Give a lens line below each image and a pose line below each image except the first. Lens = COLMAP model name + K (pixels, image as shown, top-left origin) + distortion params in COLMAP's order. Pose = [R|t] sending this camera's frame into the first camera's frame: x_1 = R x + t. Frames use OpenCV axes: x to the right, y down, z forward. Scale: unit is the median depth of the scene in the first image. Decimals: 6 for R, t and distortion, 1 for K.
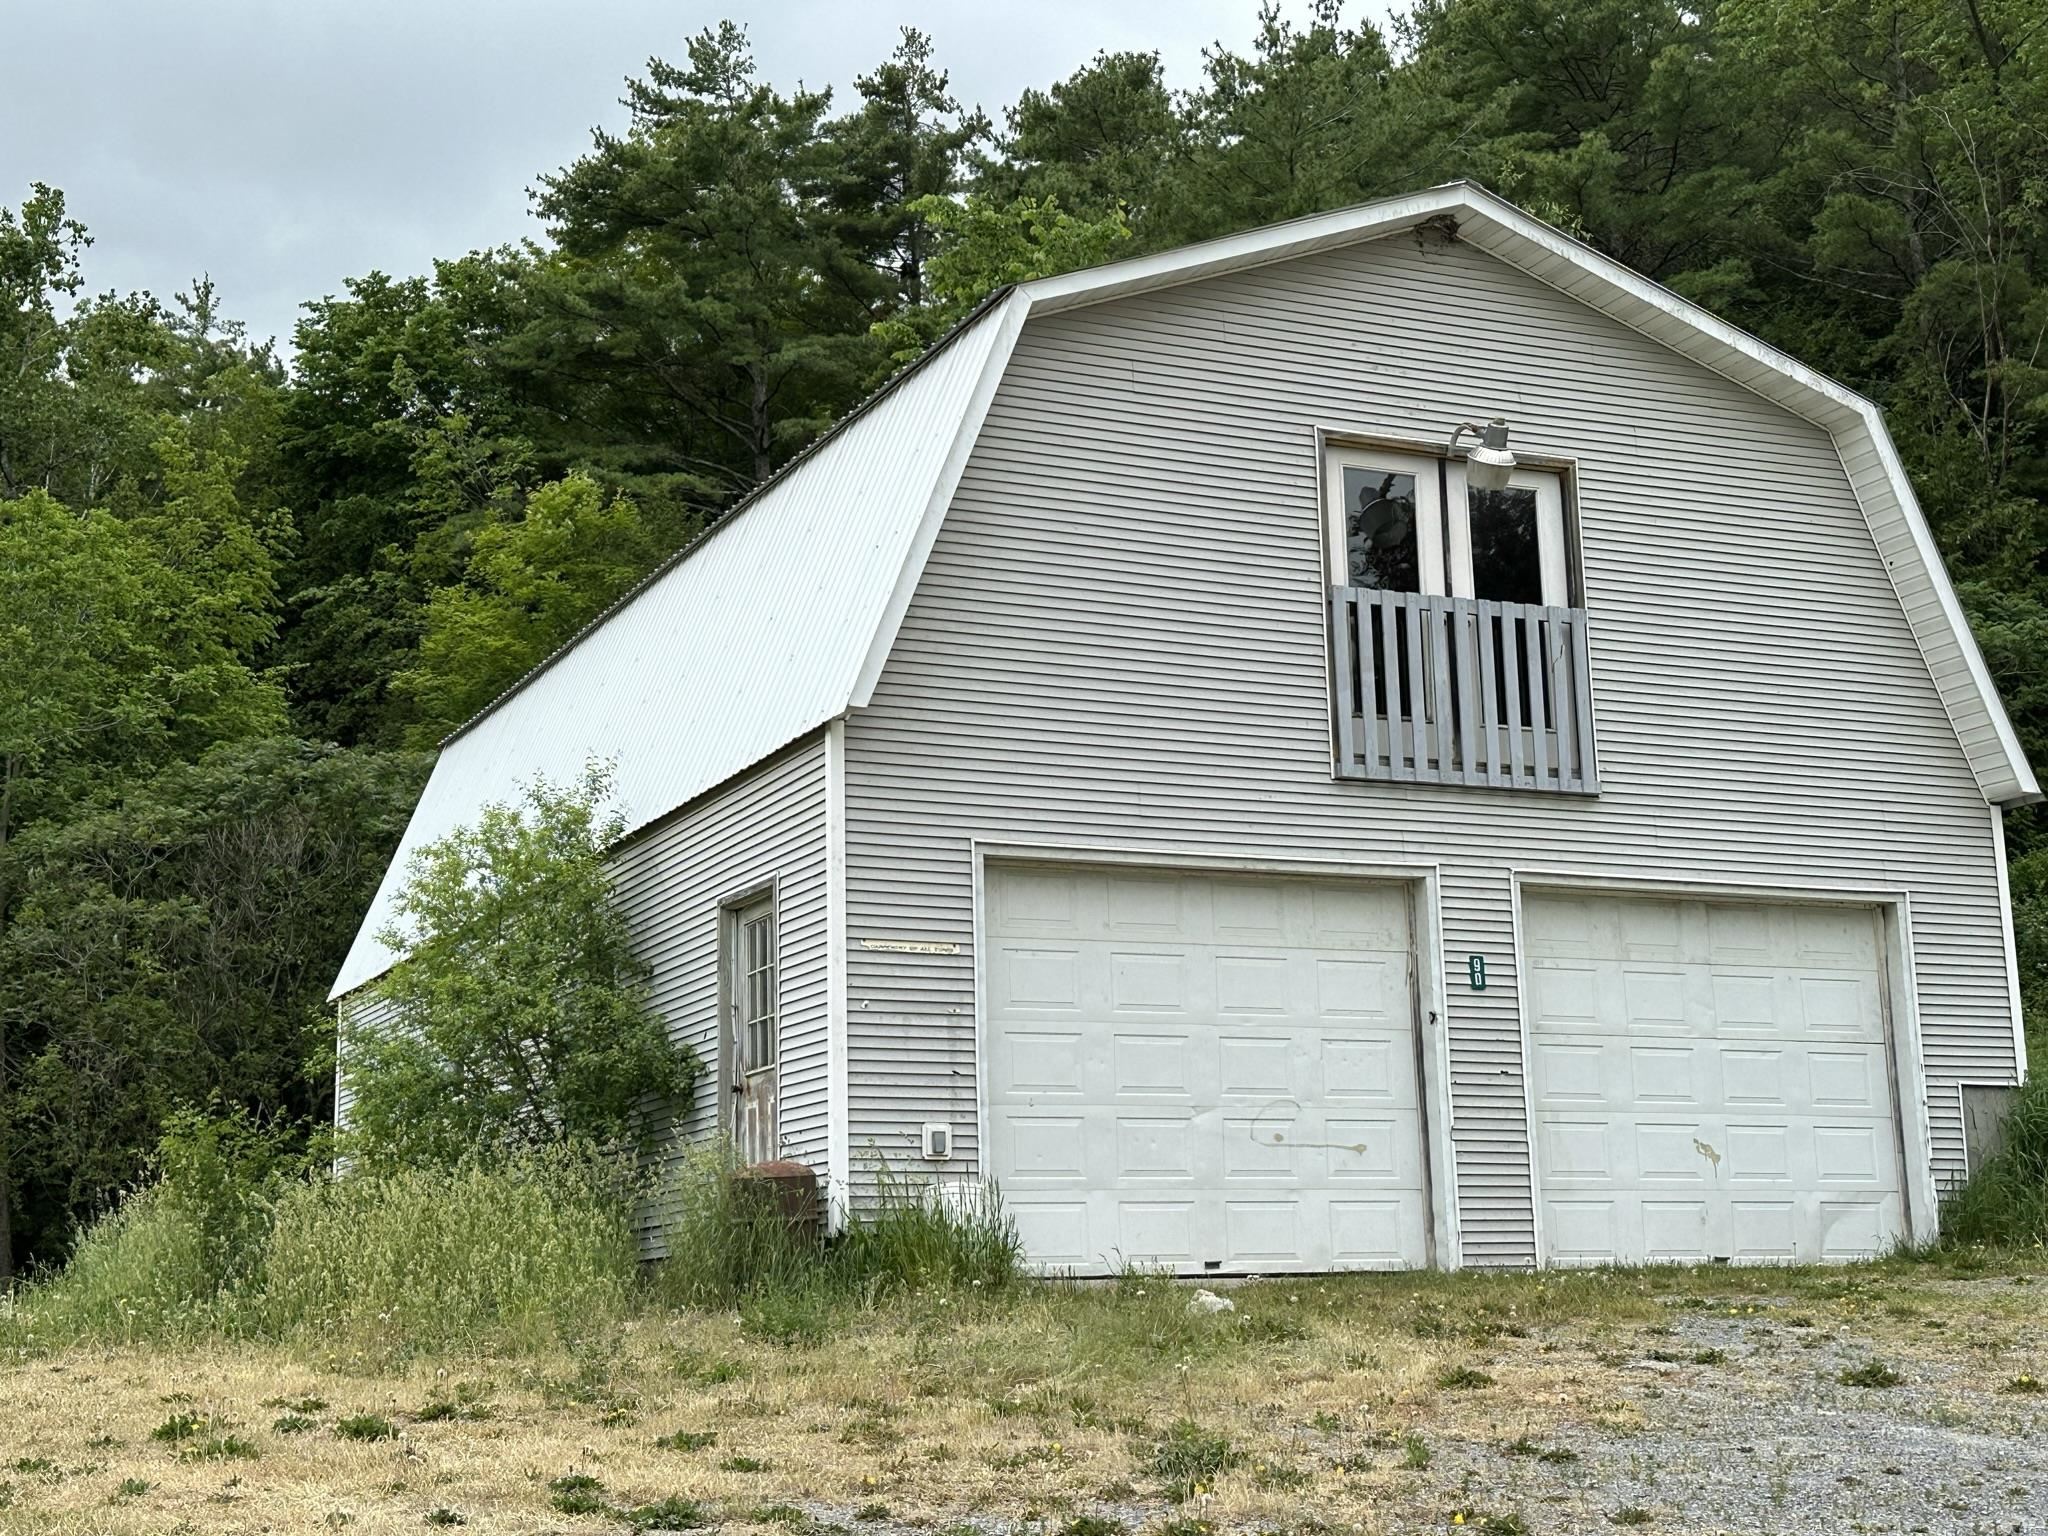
lens RADIAL K [[2800.8, 0, 977.1], [0, 2800.8, 766.9], [0, 0, 1]] dist [0.158154, -0.101159]
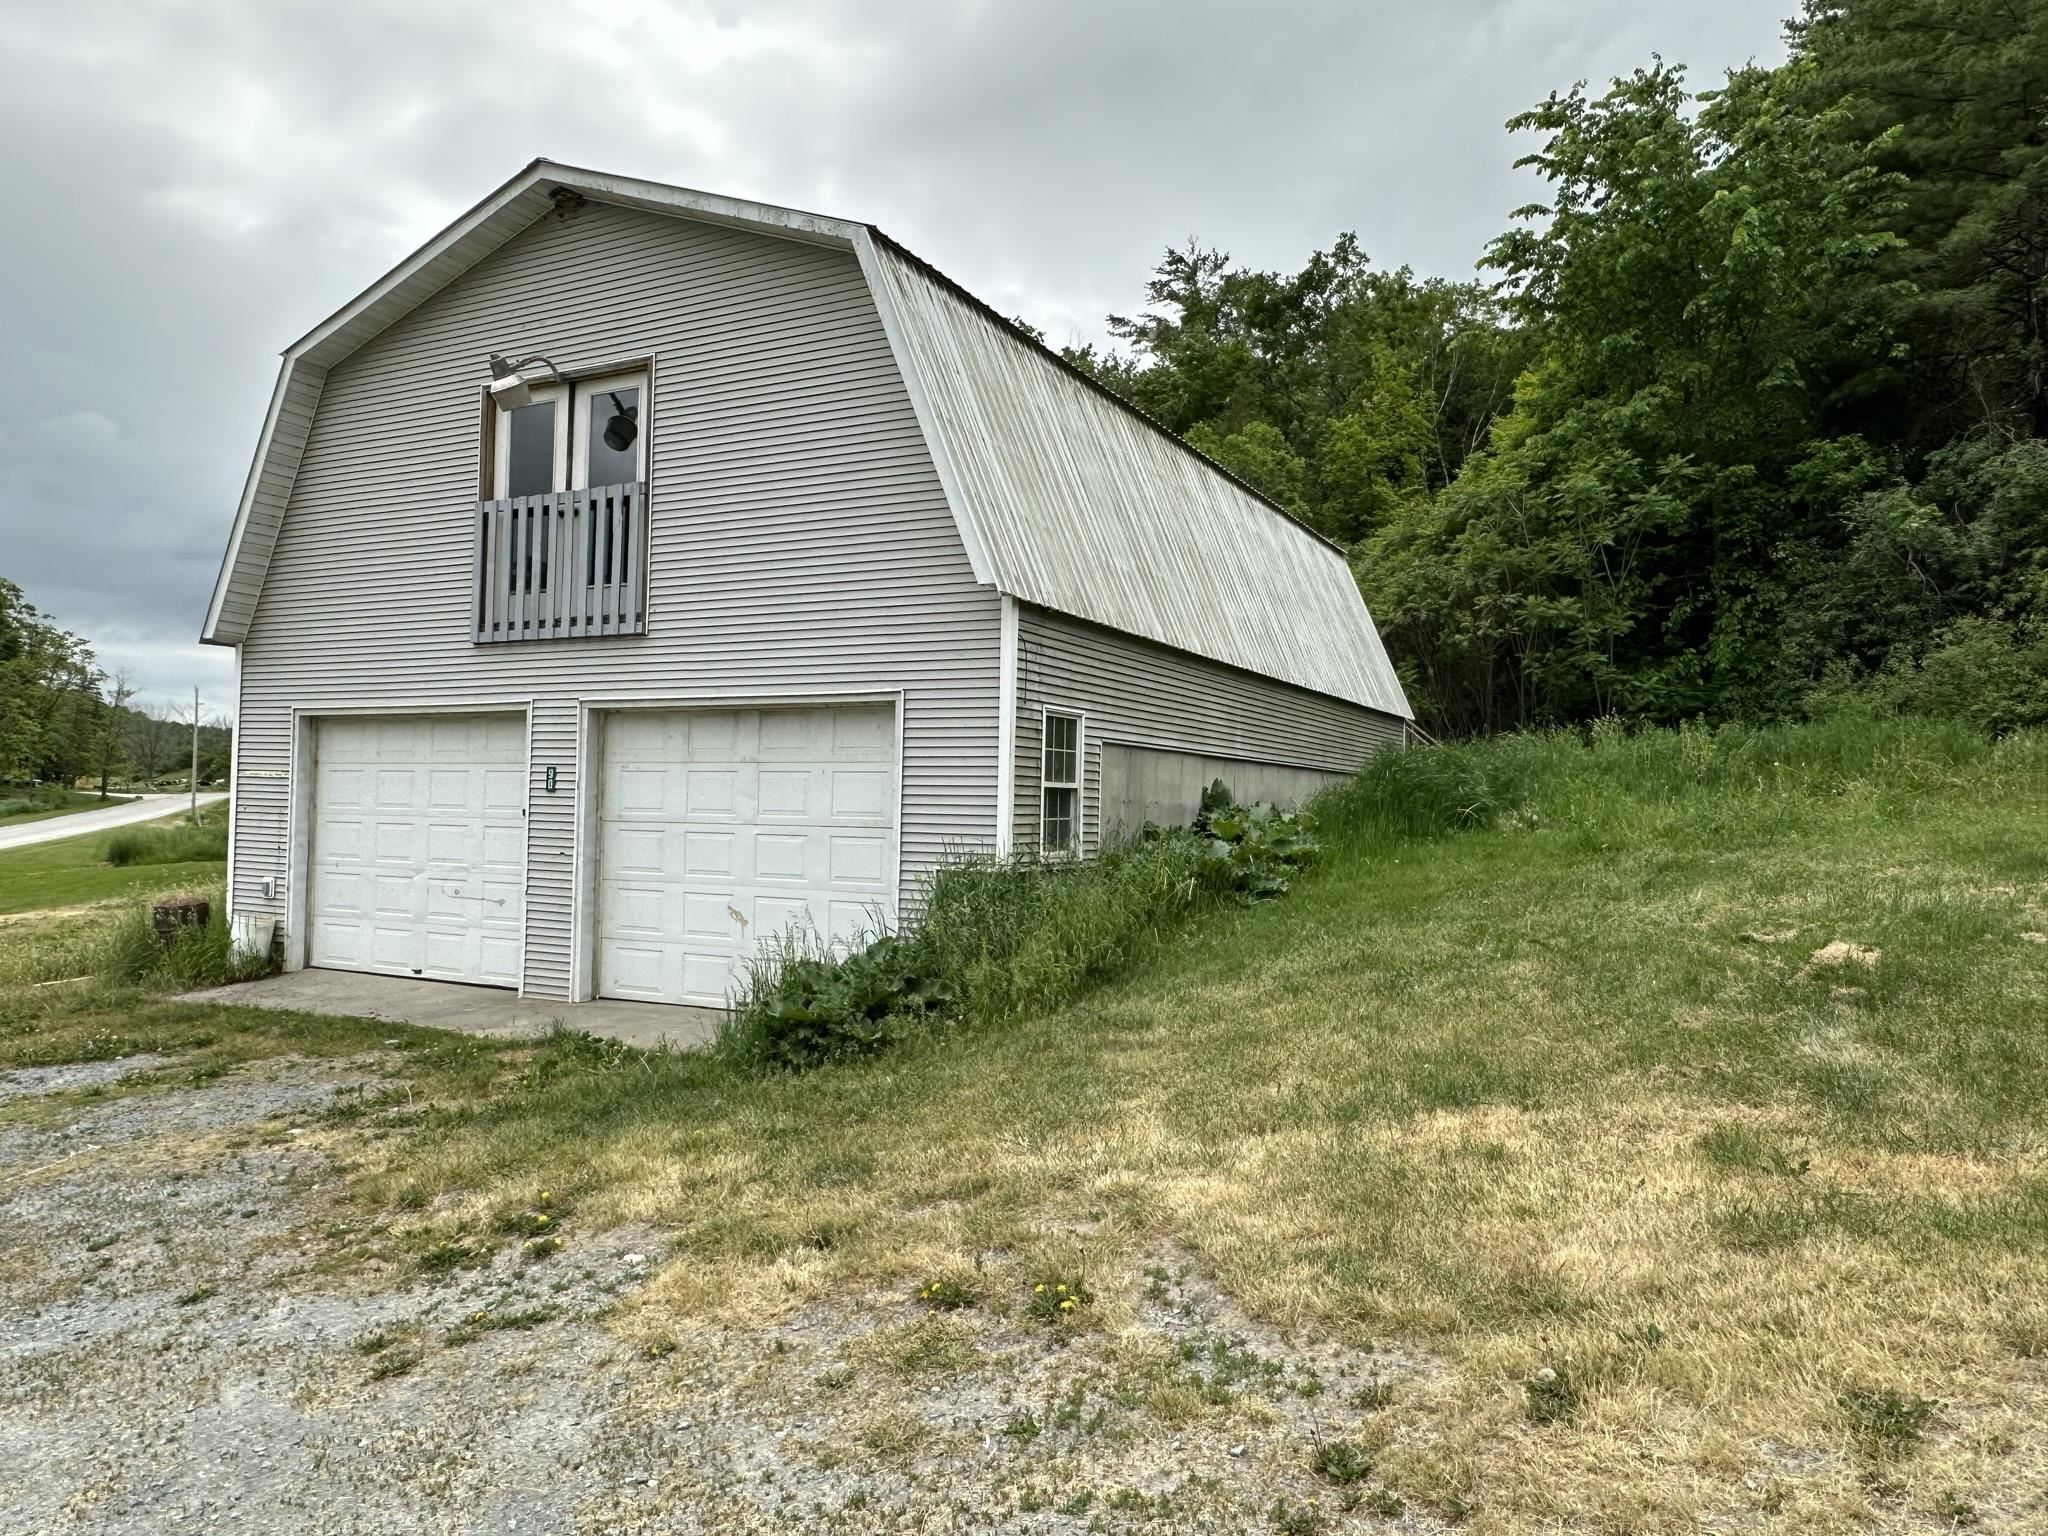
lens RADIAL K [[1396.9, 0, 1024.0], [0, 1396.9, 768.0], [0, 0, 1]] dist [-0.005767, 0.000993]
pose [[0.609069, 0.018918, -0.792892, 0.822393], [0.128294, 0.984199, 0.122033, 0.014784], [0.782672, -0.176050, 0.597018, 0.758792]]
